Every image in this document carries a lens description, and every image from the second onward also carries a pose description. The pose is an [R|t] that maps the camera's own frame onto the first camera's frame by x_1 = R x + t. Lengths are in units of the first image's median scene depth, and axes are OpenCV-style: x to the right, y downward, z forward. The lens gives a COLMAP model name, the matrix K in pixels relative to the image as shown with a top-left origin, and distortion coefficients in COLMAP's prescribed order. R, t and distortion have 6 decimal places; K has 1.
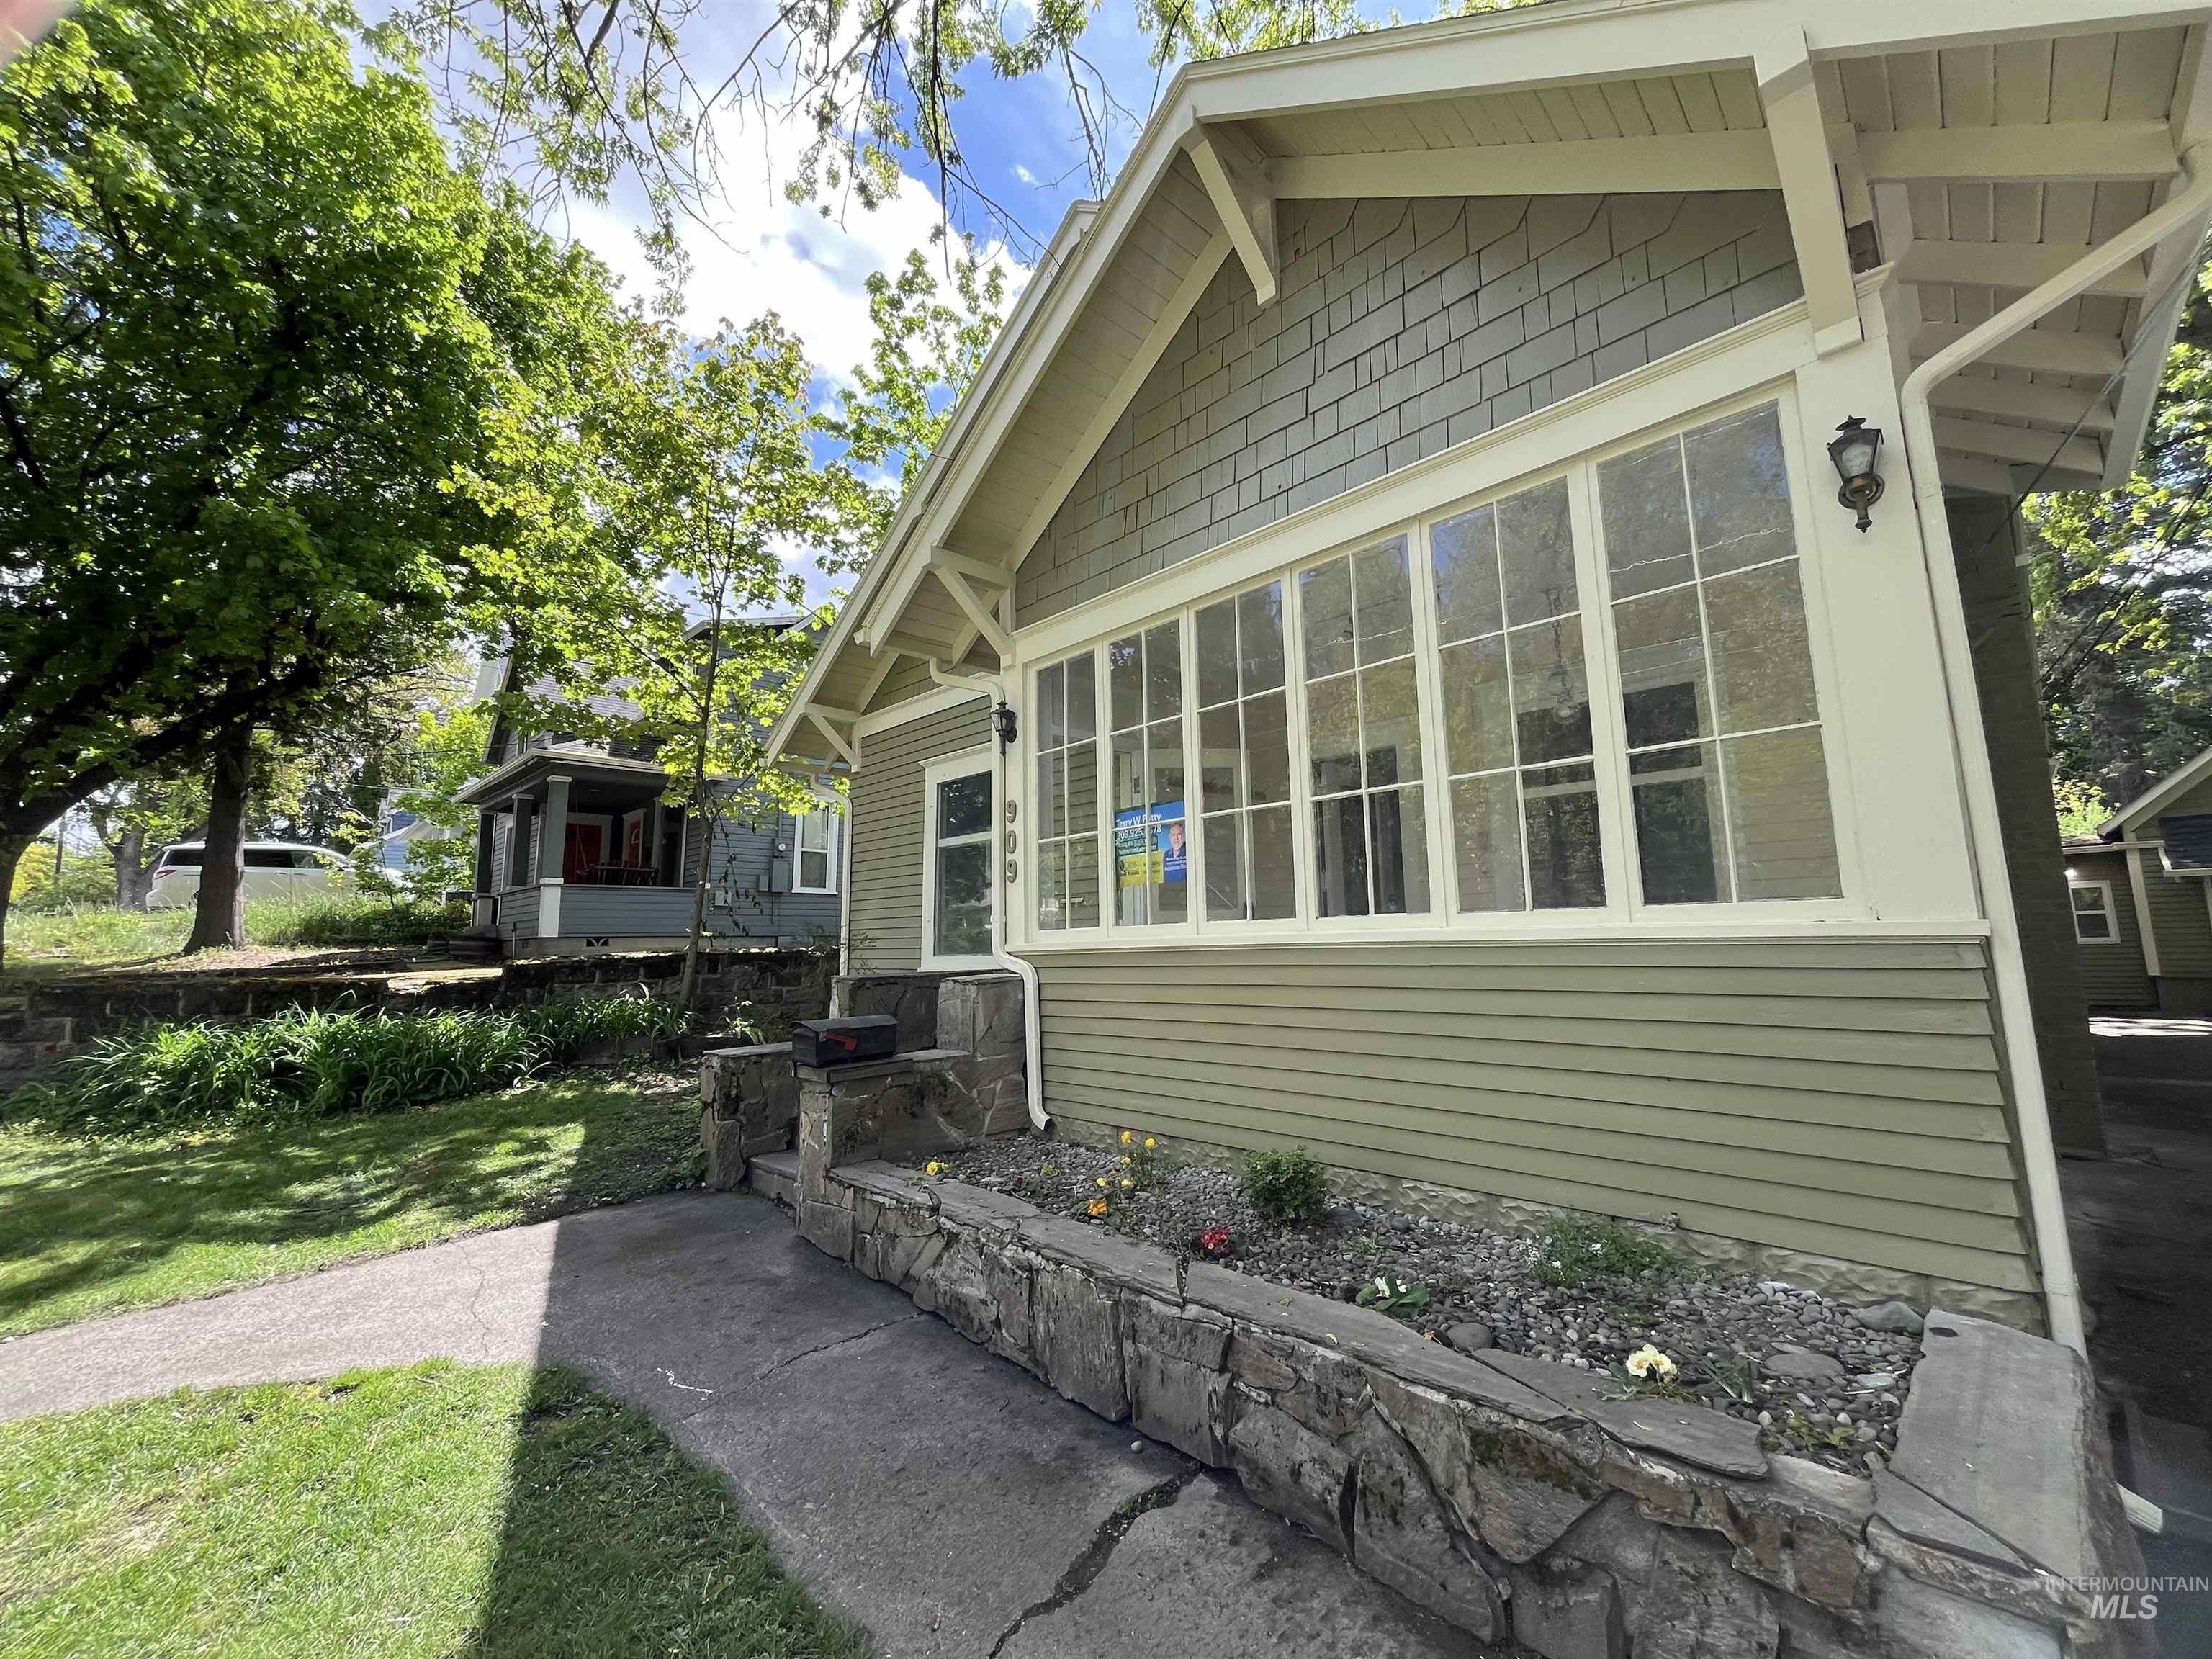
lens RADIAL K [[879.2, 0, 1106.0], [0, 879.2, 829.5], [0, 0, 1]] dist [-0.000152, -0.000026]
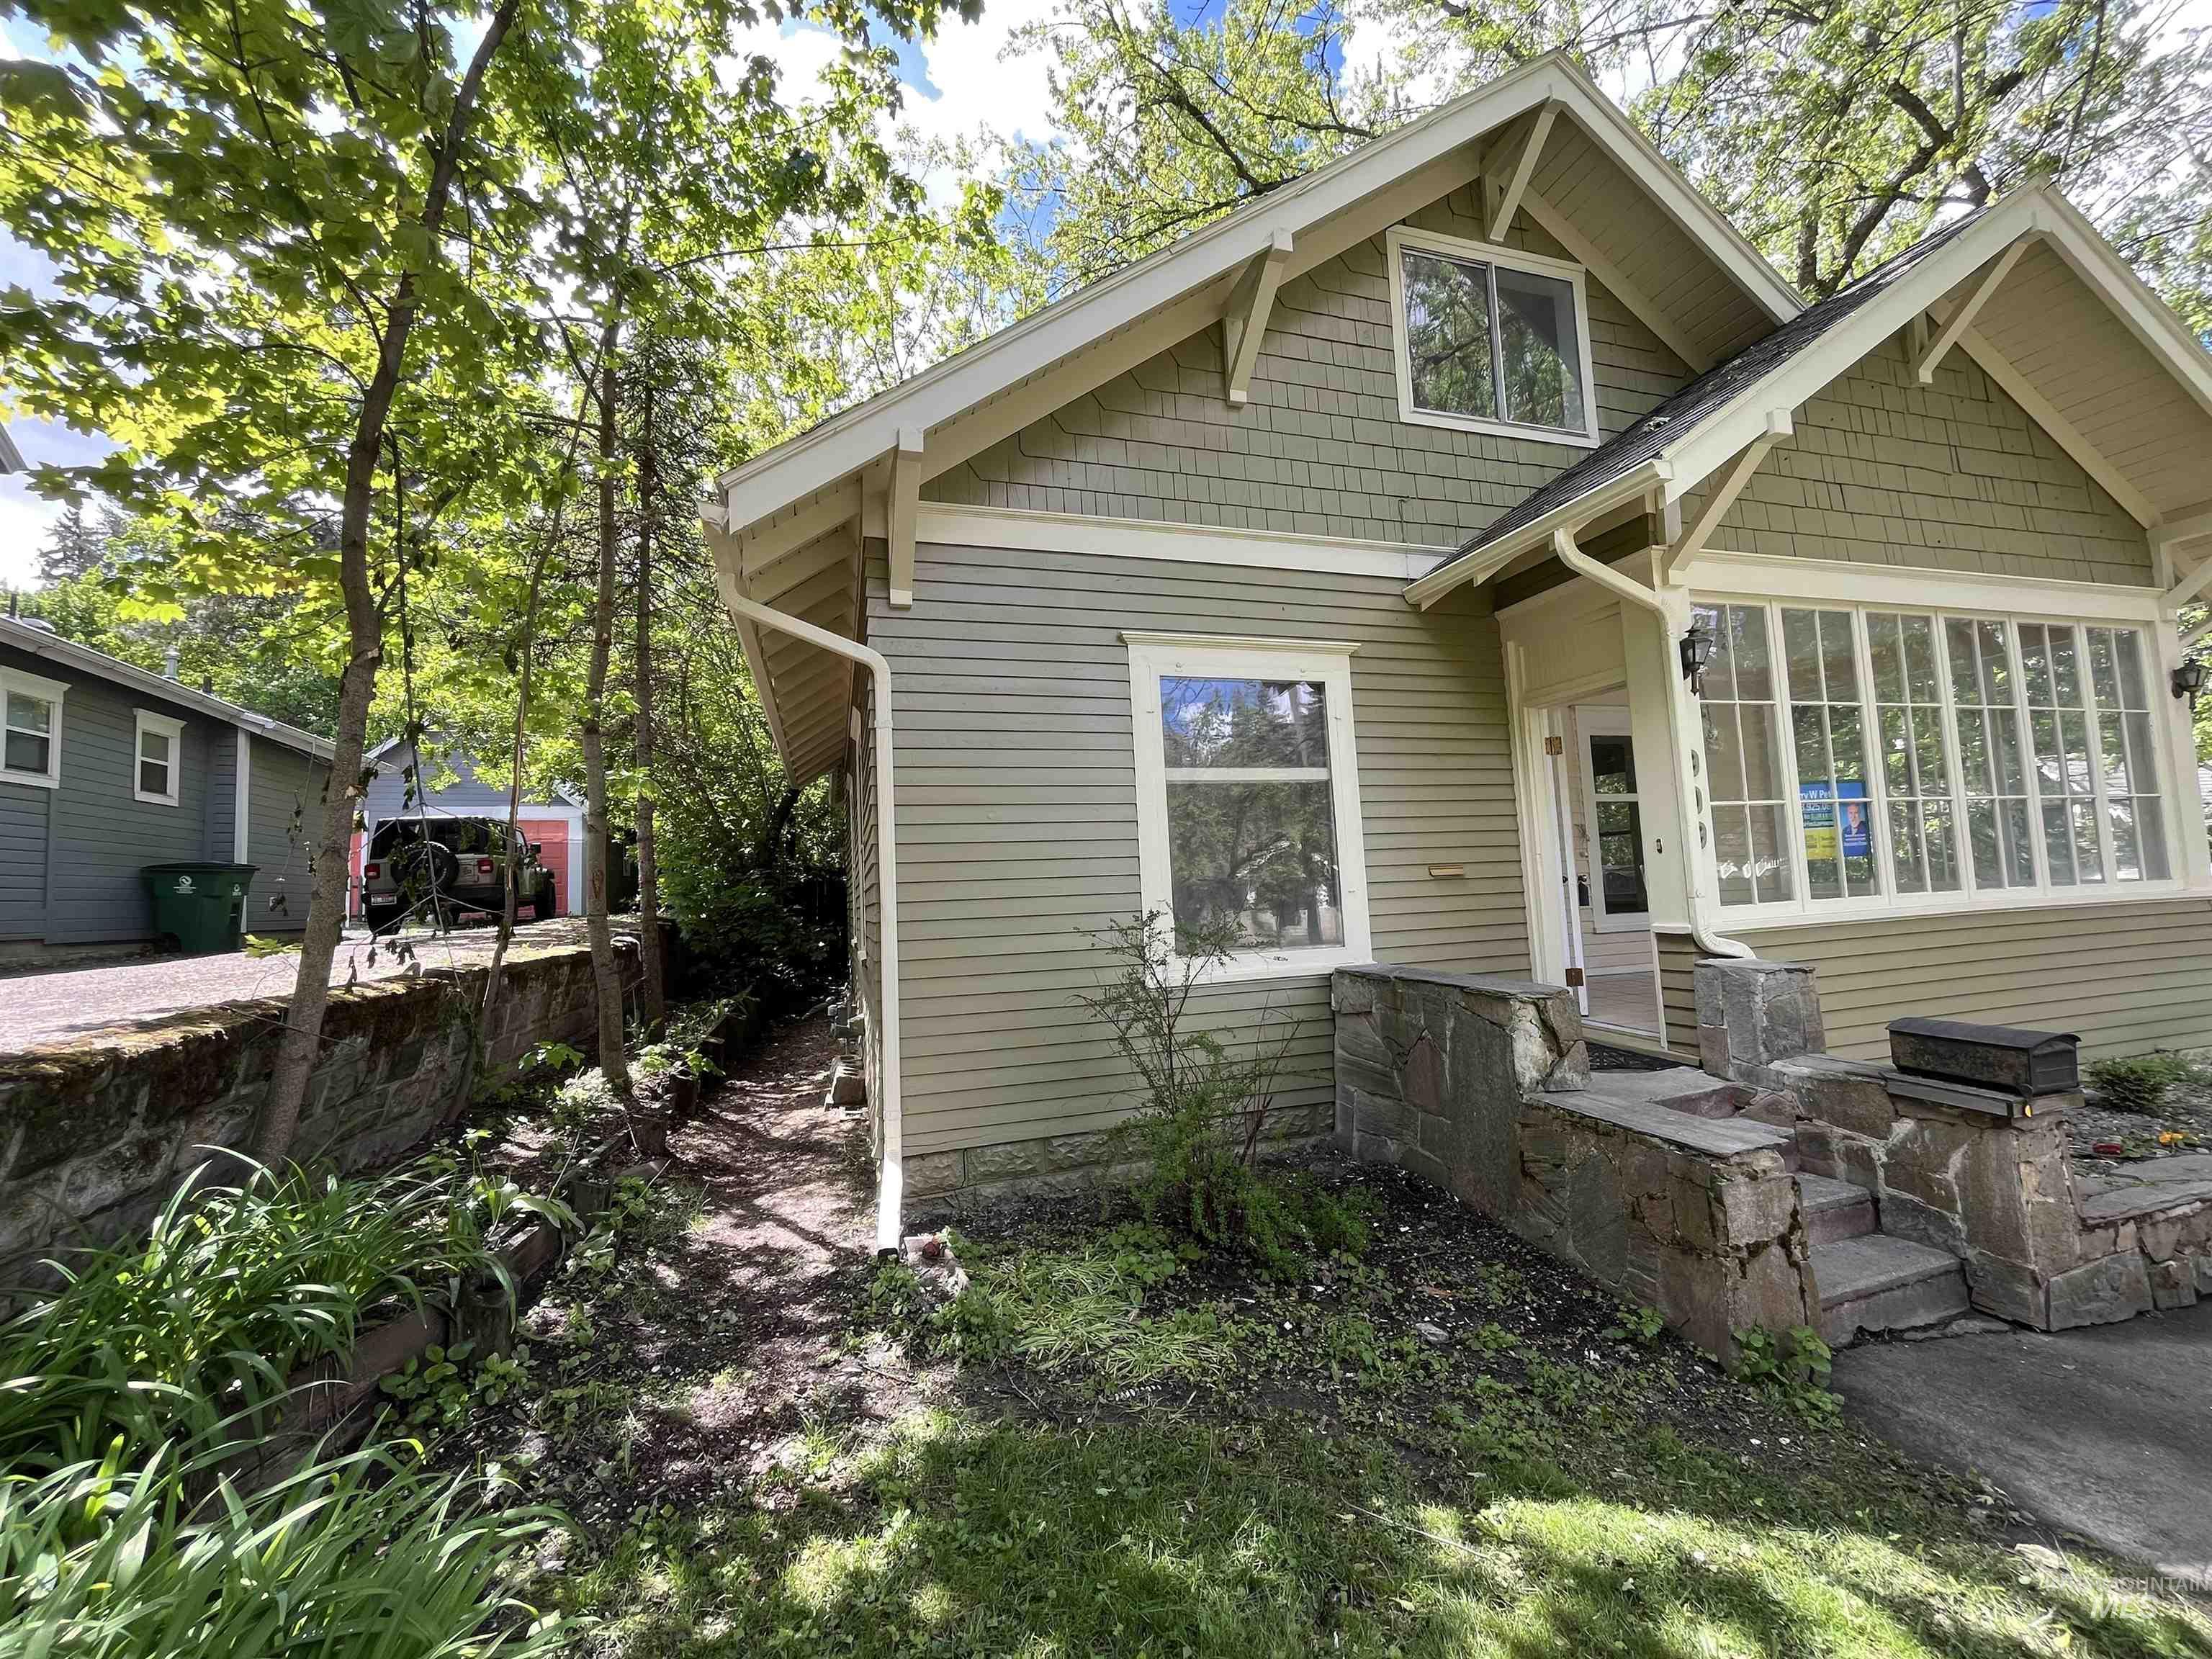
lens RADIAL K [[892.9, 0, 1107.7], [0, 892.9, 847.1], [0, 0, 1]] dist [-0.000289, -0.000088]
pose [[0.468644, 0.074548, 0.880236, -1.175320], [-0.075418, 0.996171, -0.044214, 0.148740], [-0.880162, -0.045664, 0.472472, 1.172429]]
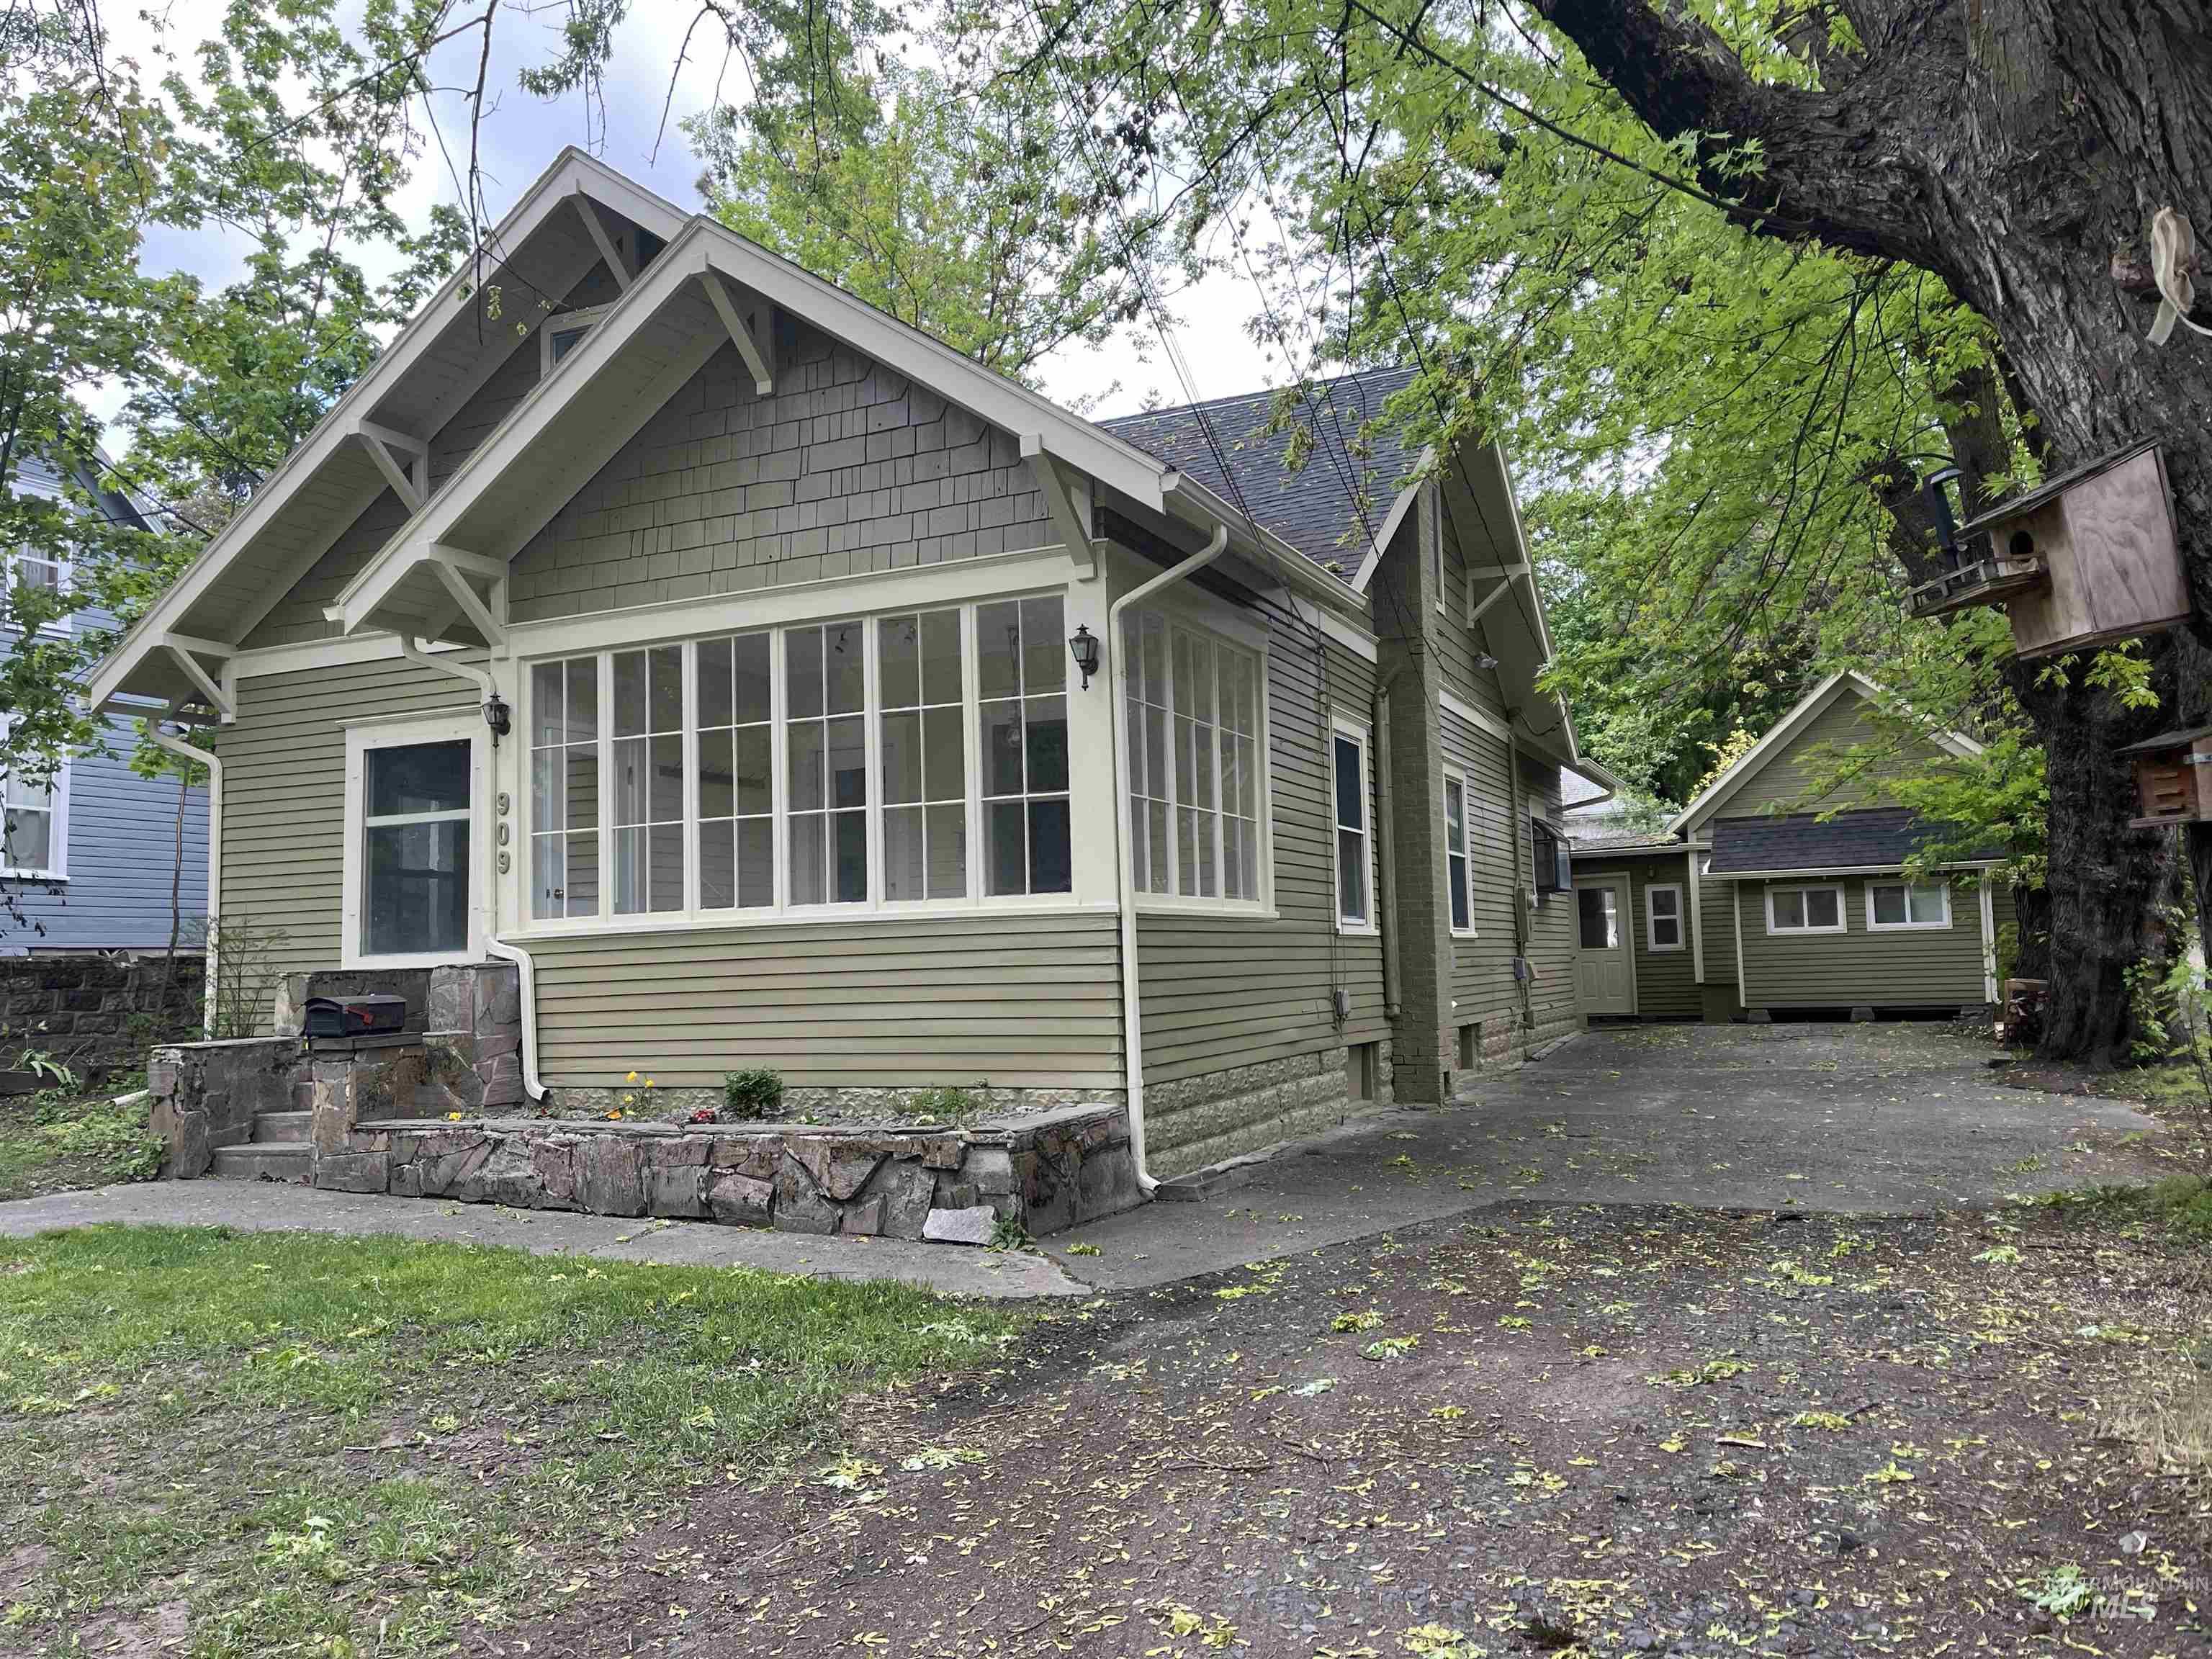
lens RADIAL K [[1670.5, 0, 1215.3], [0, 1670.5, 827.7], [0, 0, 1]] dist [-0.042581, -0.004780]
pose [[0.911142, 0.024239, 0.411380, -0.160744], [-0.039696, 0.998789, 0.029071, -0.090259], [-0.410177, -0.042818, 0.911000, -1.203645]]
